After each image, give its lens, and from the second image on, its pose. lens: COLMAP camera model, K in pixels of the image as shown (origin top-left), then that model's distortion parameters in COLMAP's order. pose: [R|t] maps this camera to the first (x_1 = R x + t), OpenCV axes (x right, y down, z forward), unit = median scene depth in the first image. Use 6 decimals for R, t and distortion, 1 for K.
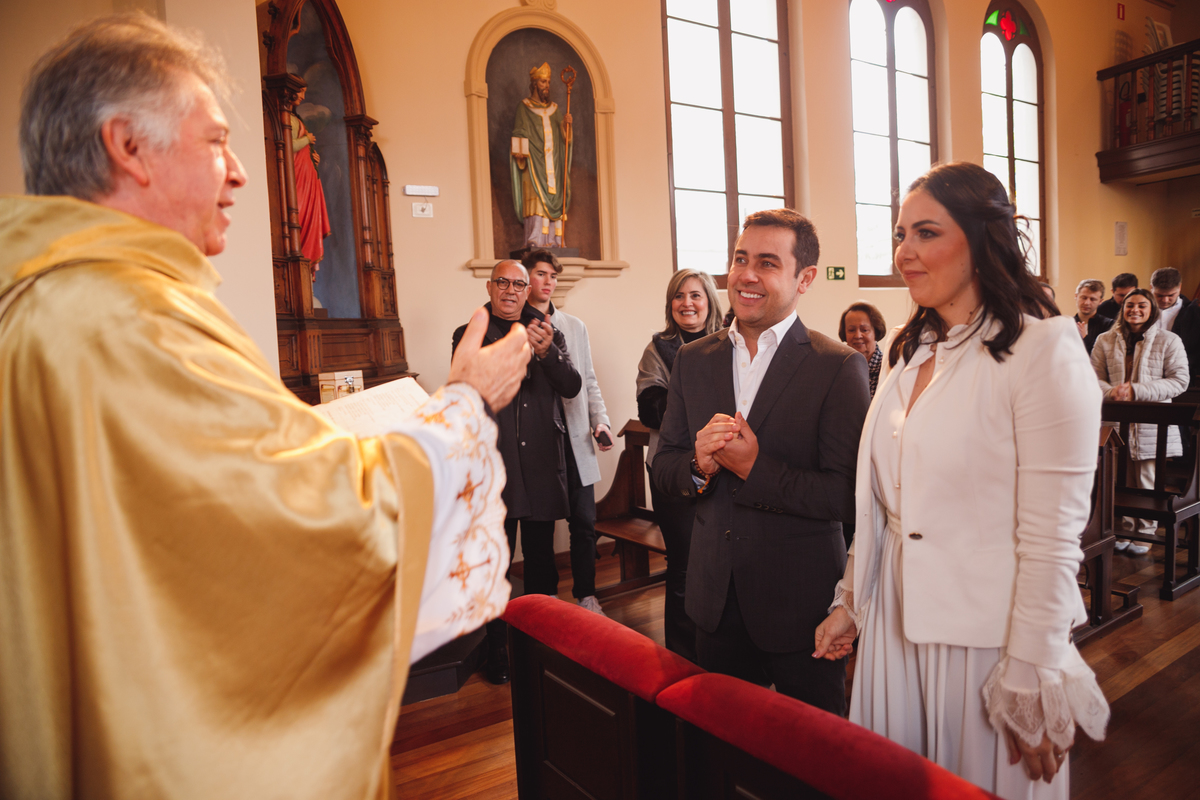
lens RADIAL K [[809.0, 0, 600.0], [0, 809.0, 400.0], [0, 0, 1]] dist [-0.114030, 0.085422]
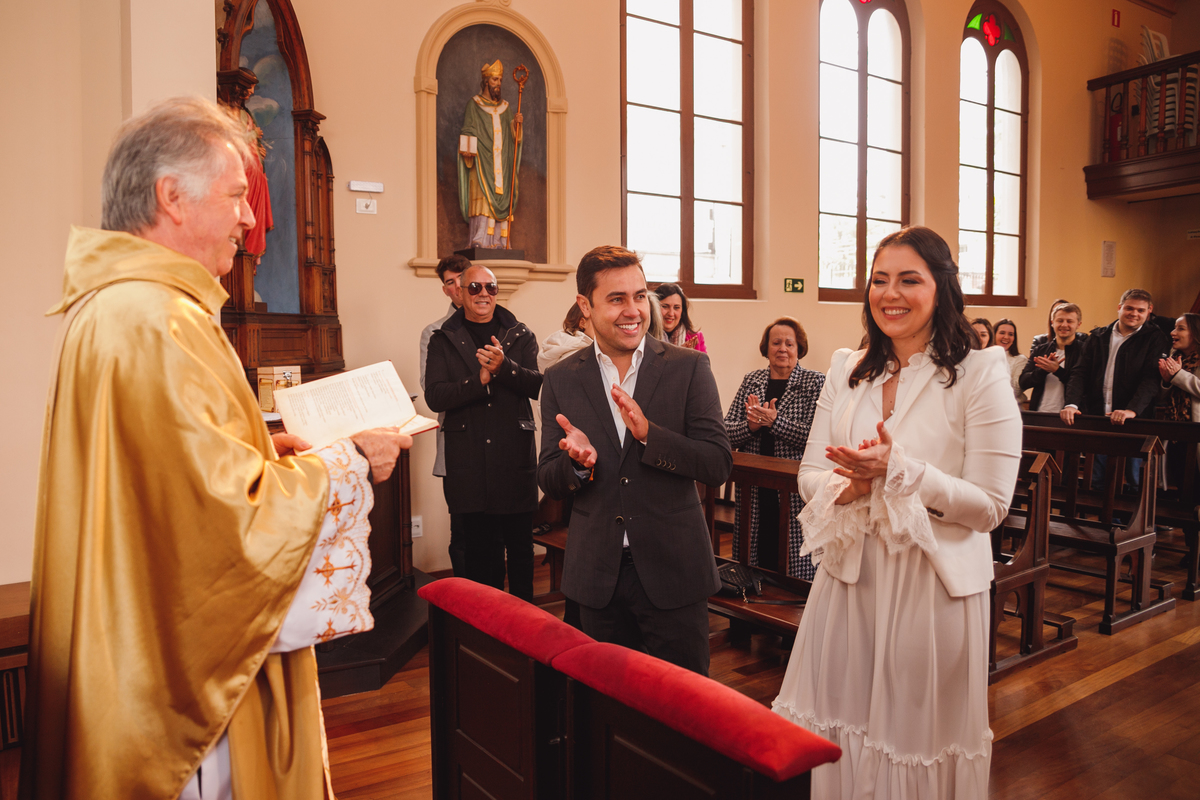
lens RADIAL K [[895.0, 0, 535.7], [0, 895.0, 399.9], [0, 0, 1]] dist [-0.115528, 0.085761]
pose [[0.998948, 0.041877, -0.018702, 0.015991], [-0.042098, 0.999047, -0.011570, 0.004376], [0.018200, 0.012345, 0.999758, -0.080501]]
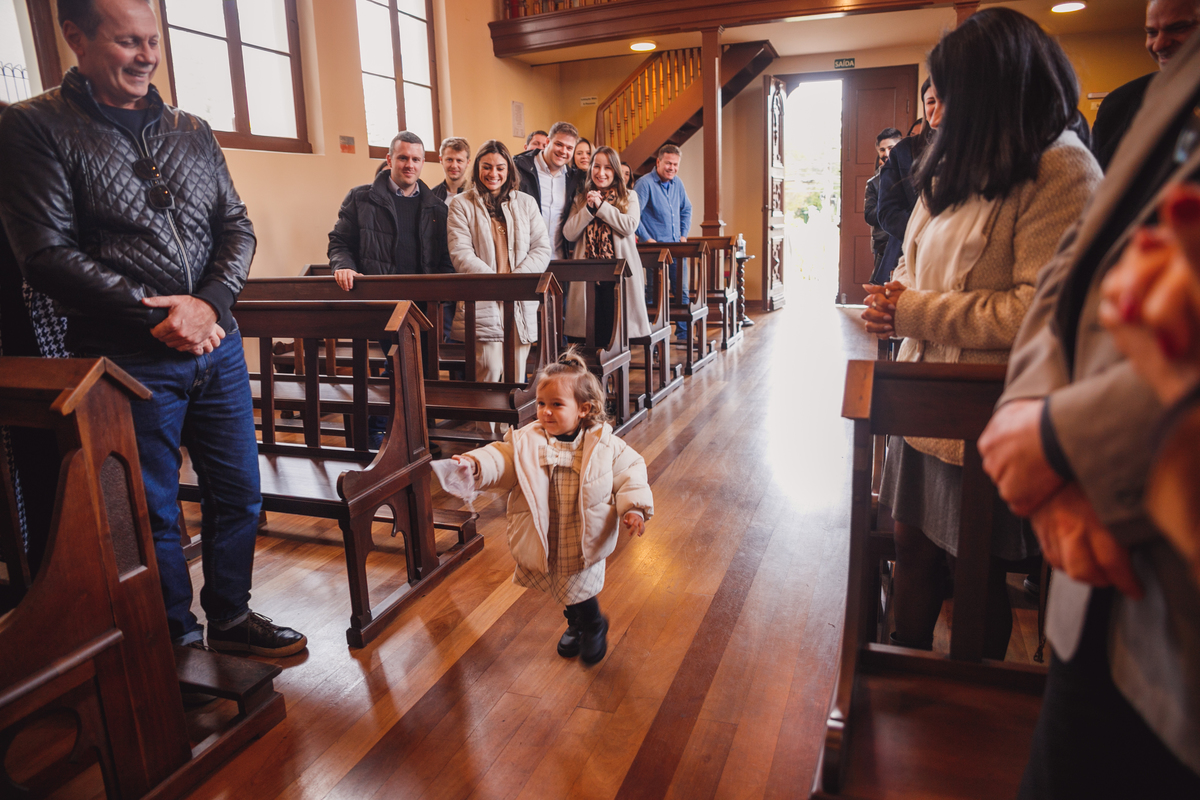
lens RADIAL K [[809.0, 0, 600.0], [0, 809.0, 400.0], [0, 0, 1]] dist [-0.114030, 0.085422]
pose [[0.806597, -0.107750, 0.581198, 0.261151], [0.041676, 0.991165, 0.125915, 0.027520], [-0.589630, -0.077341, 0.803962, 0.231780]]
